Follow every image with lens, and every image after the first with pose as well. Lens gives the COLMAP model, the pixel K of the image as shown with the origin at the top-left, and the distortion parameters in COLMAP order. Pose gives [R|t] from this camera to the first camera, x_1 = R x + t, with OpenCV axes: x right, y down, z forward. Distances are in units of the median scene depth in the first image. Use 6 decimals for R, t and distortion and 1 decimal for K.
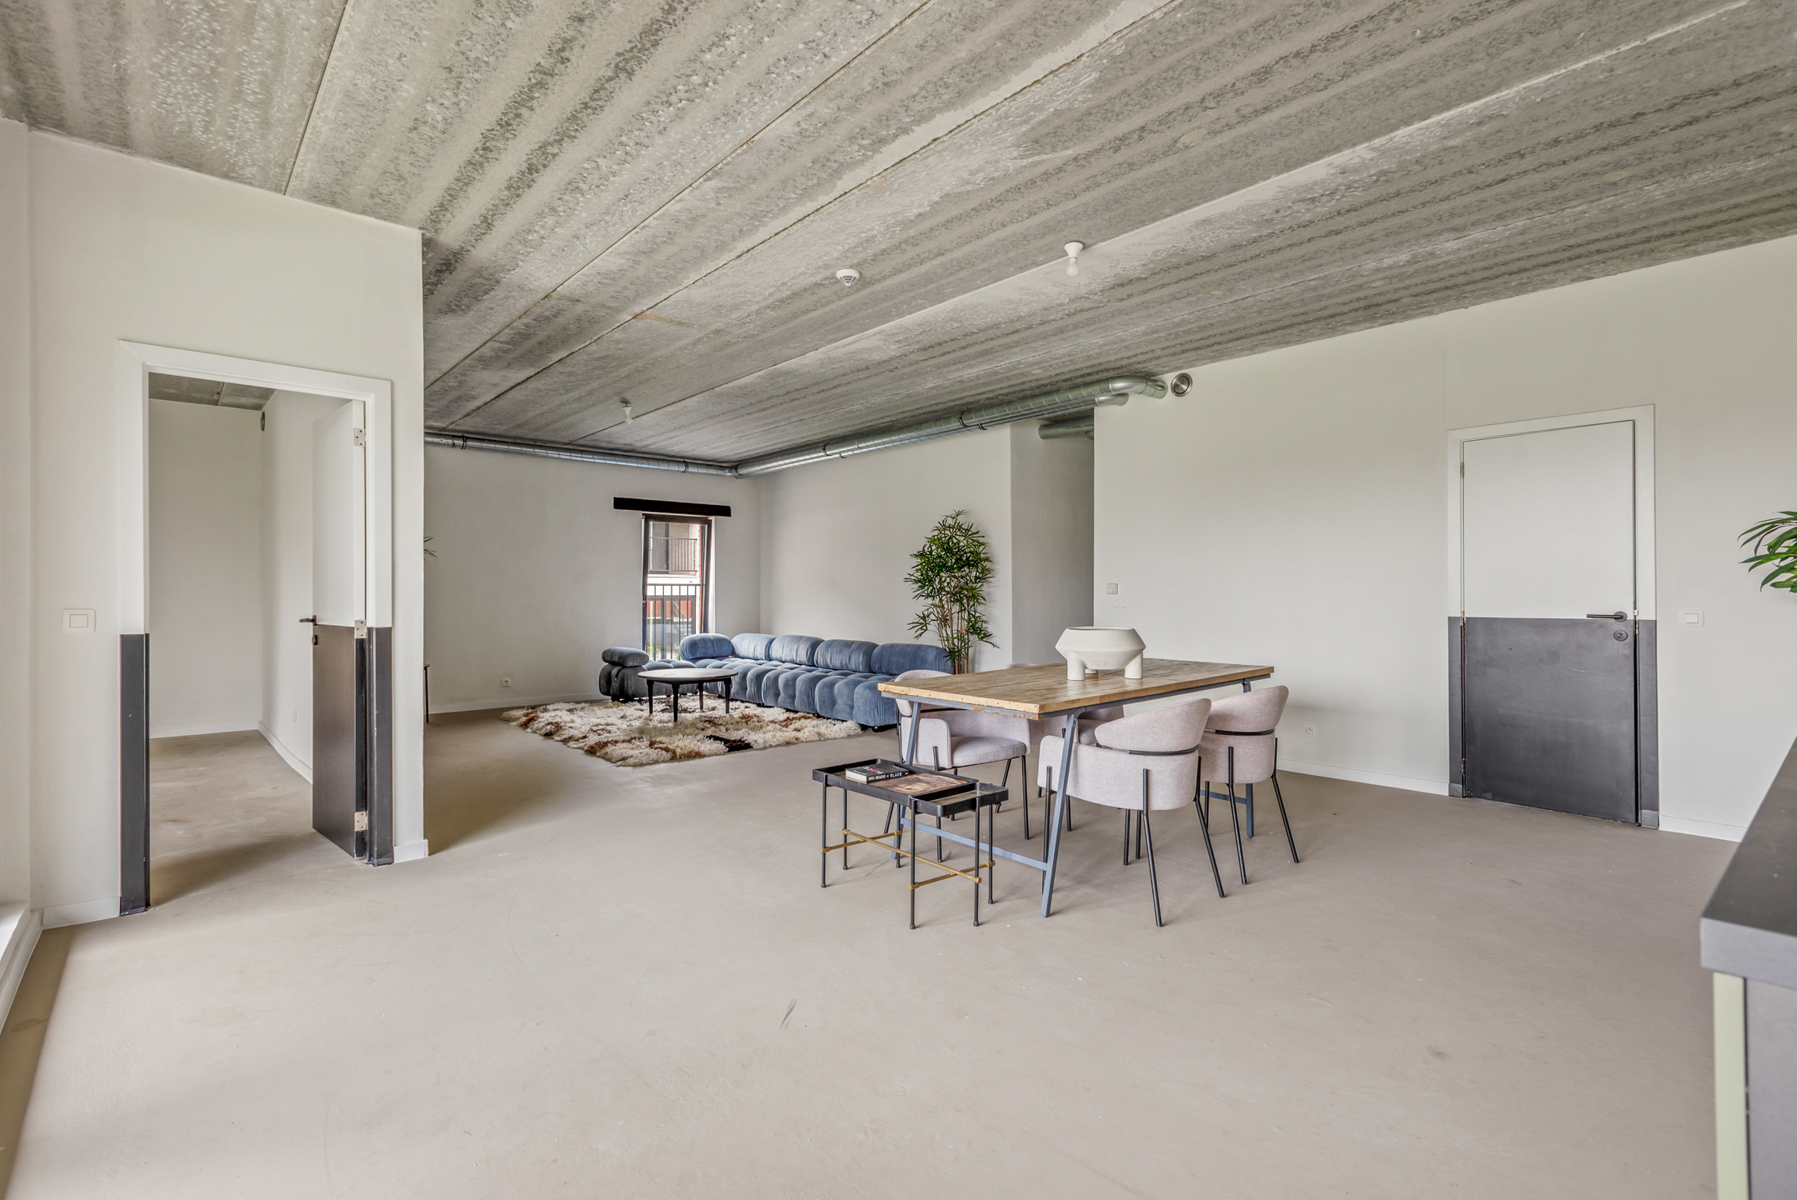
lens RADIAL K [[840.1, 0, 886.9], [0, 840.1, 593.0], [0, 0, 1]] dist [0.003780, -0.000136]
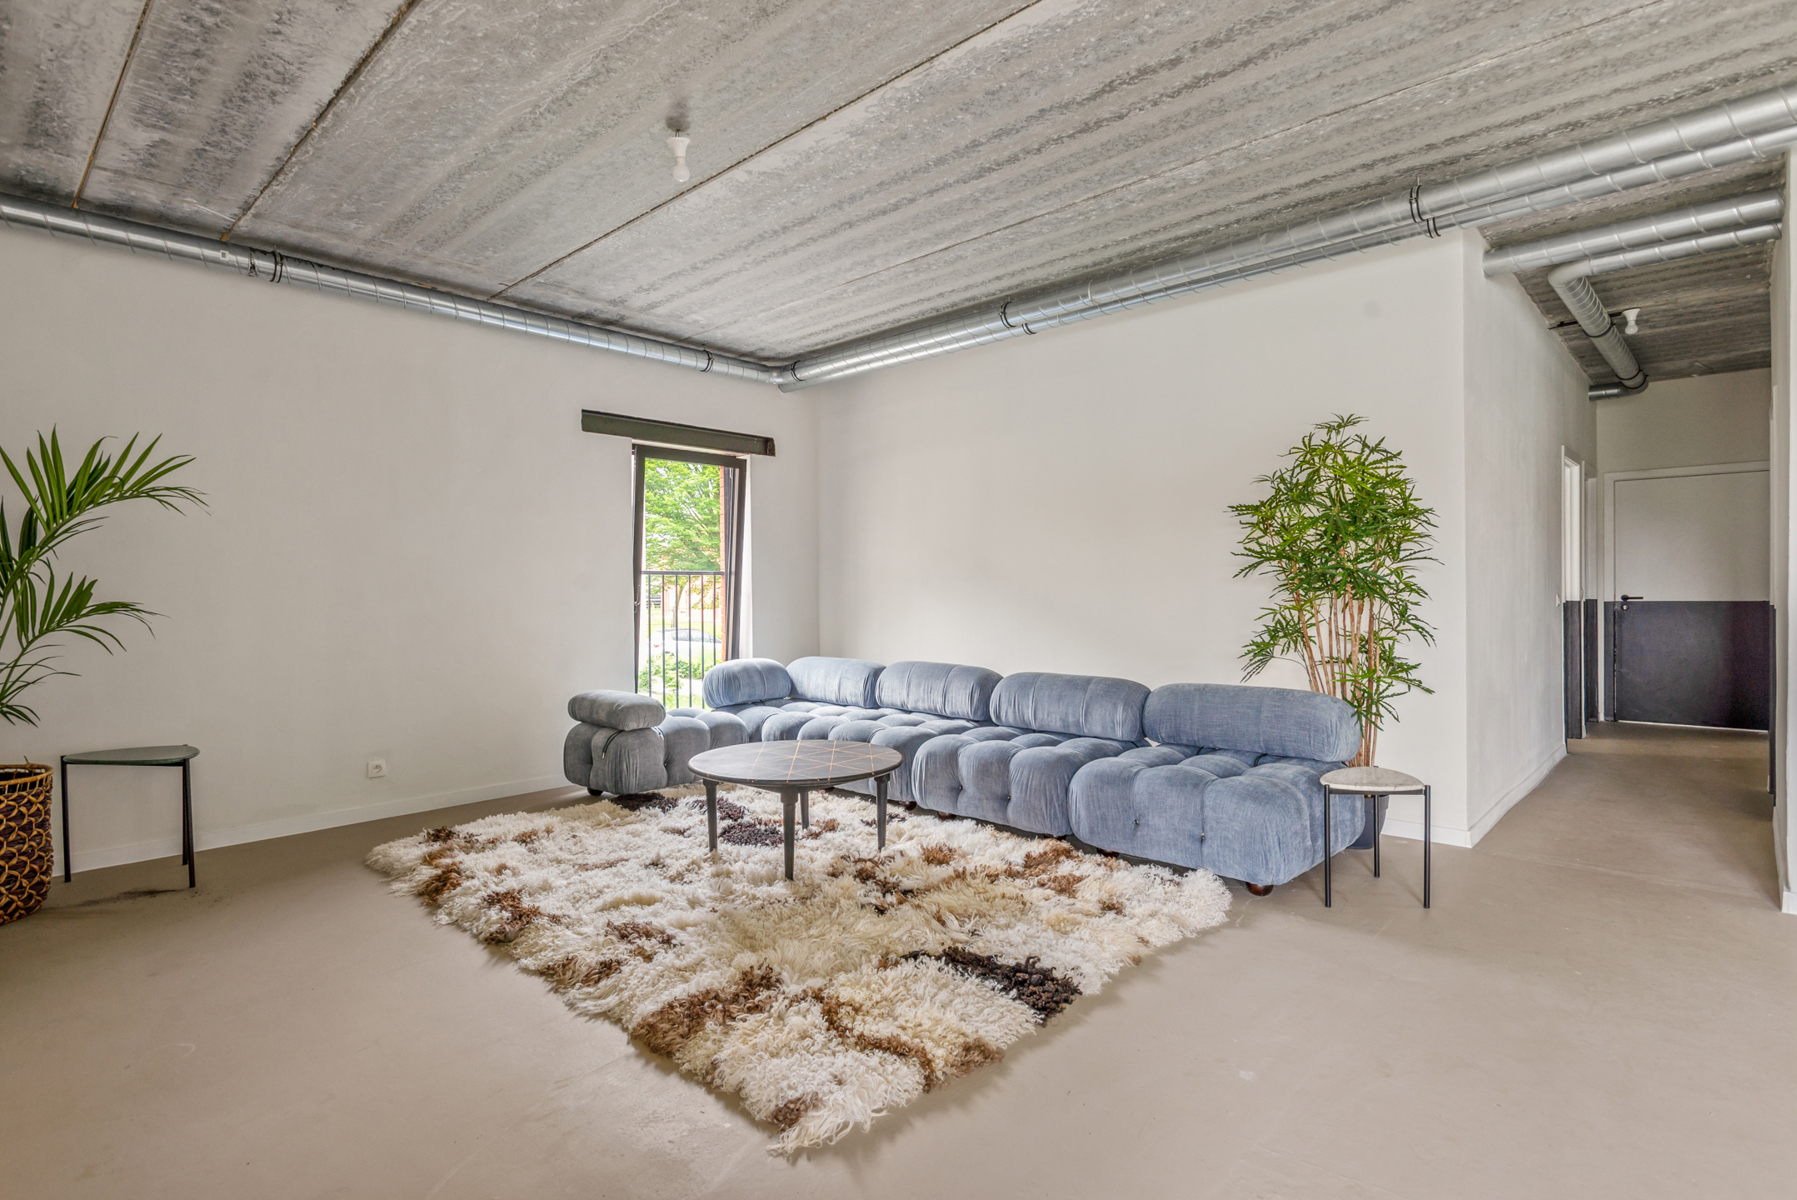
lens RADIAL K [[905.7, 0, 891.8], [0, 905.7, 602.2], [0, 0, 1]] dist [-0.000203, -0.000792]
pose [[0.994649, -0.007448, 0.103039, -0.226894], [0.006078, 0.999889, 0.013606, 0.003065], [-0.103129, -0.012907, 0.994584, 0.485177]]
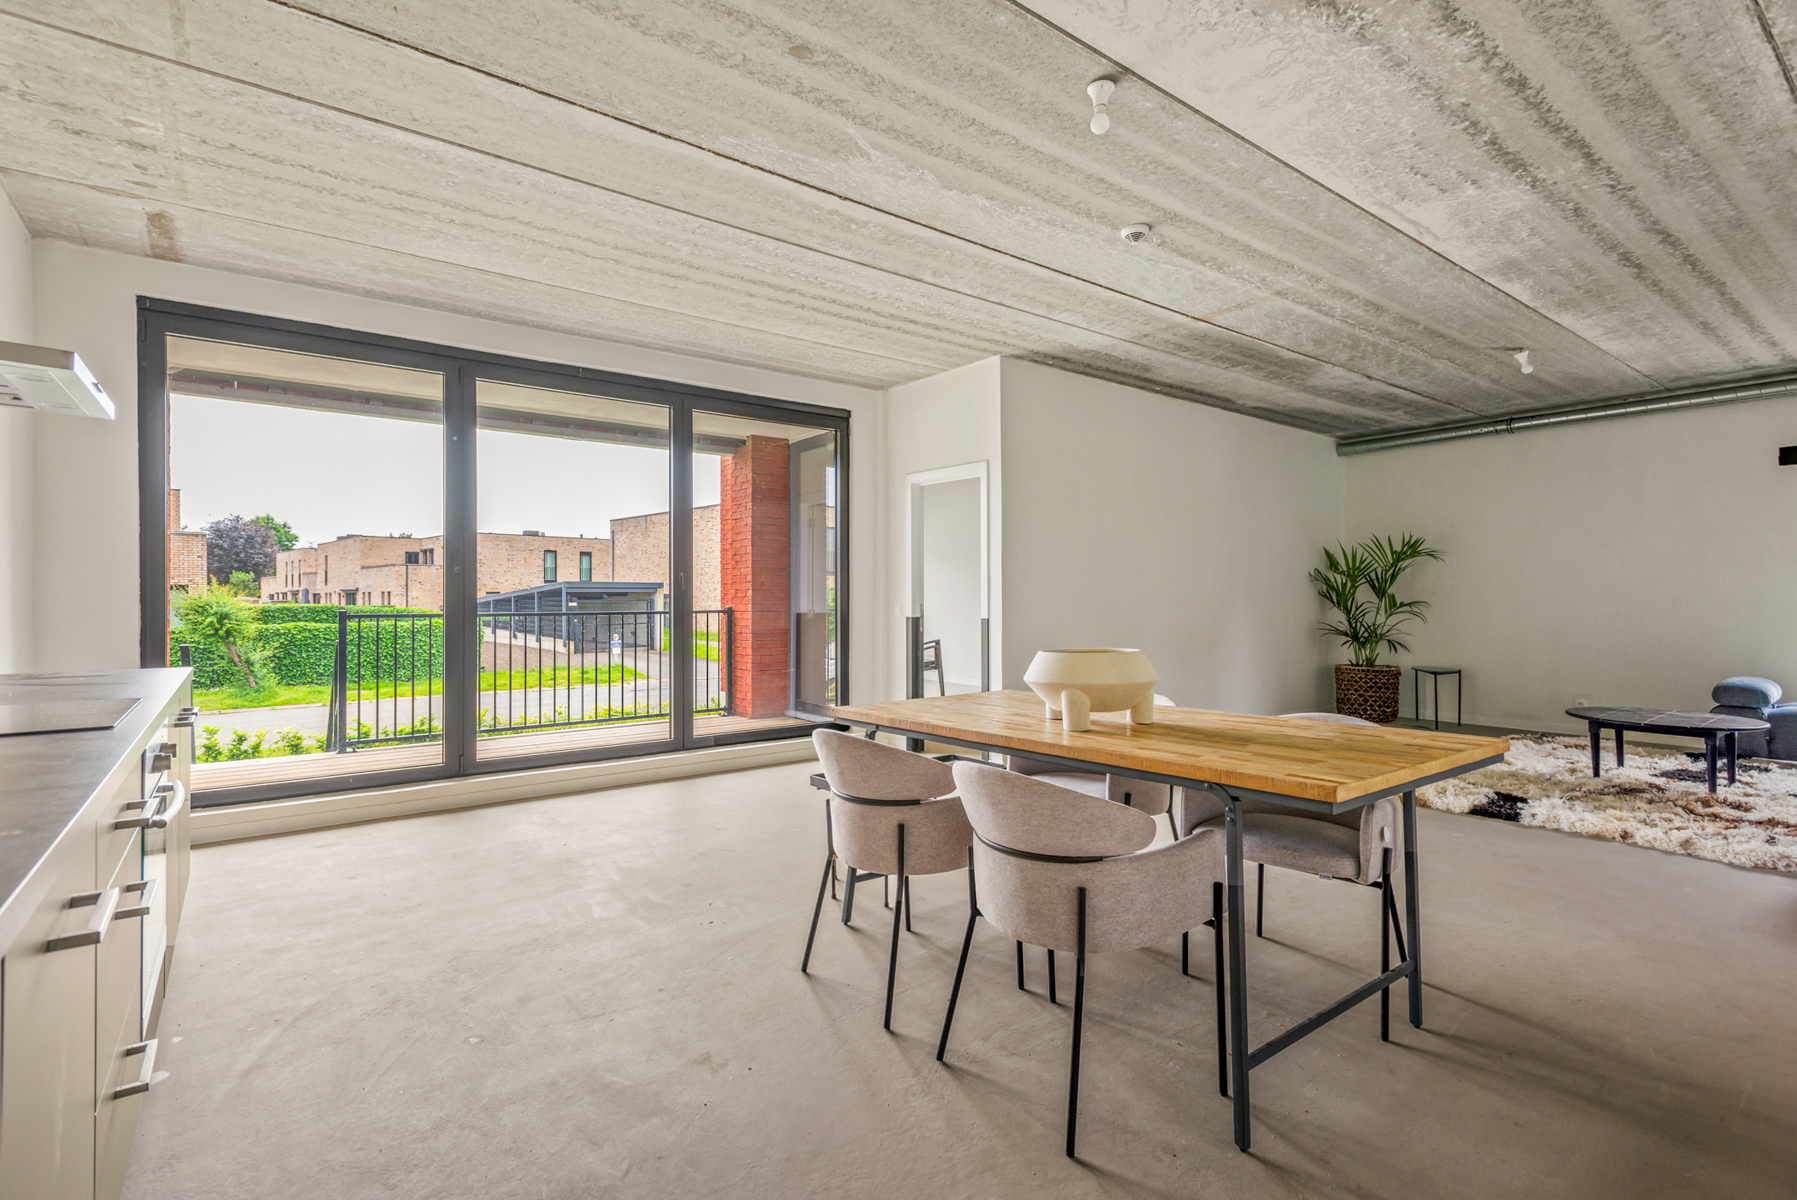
lens RADIAL K [[840.1, 0, 886.9], [0, 840.1, 593.0], [0, 0, 1]] dist [0.003780, -0.000136]
pose [[-0.063681, -0.007087, -0.997945, 0.444974], [0.004404, 0.999963, -0.007382, 0.000523], [0.997961, -0.004865, -0.063648, 0.423432]]
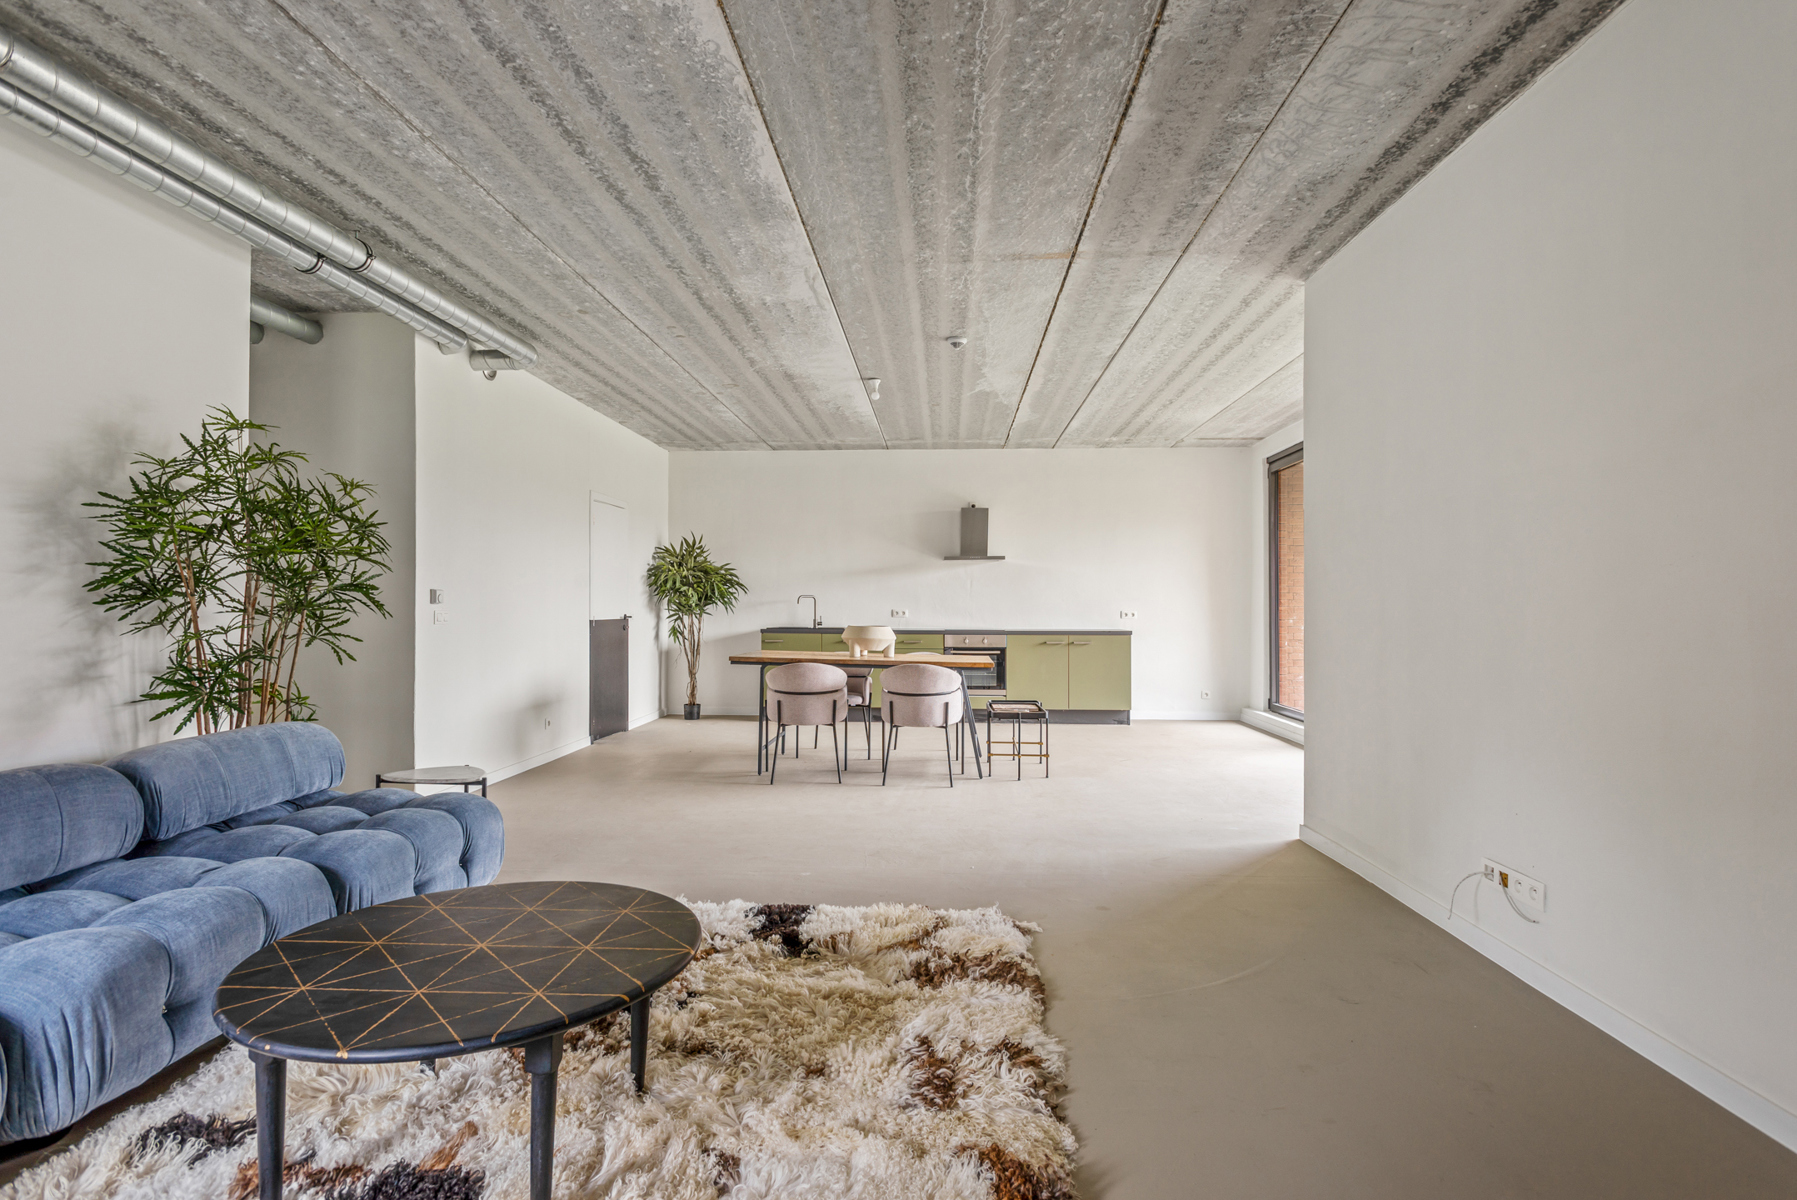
lens RADIAL K [[905.7, 0, 891.8], [0, 905.7, 602.2], [0, 0, 1]] dist [-0.000203, -0.000792]
pose [[-0.720007, 0.001782, 0.693965, -0.471774], [-0.001538, 0.999990, -0.004163, 0.002774], [-0.693965, -0.004065, -0.719997, 1.066905]]
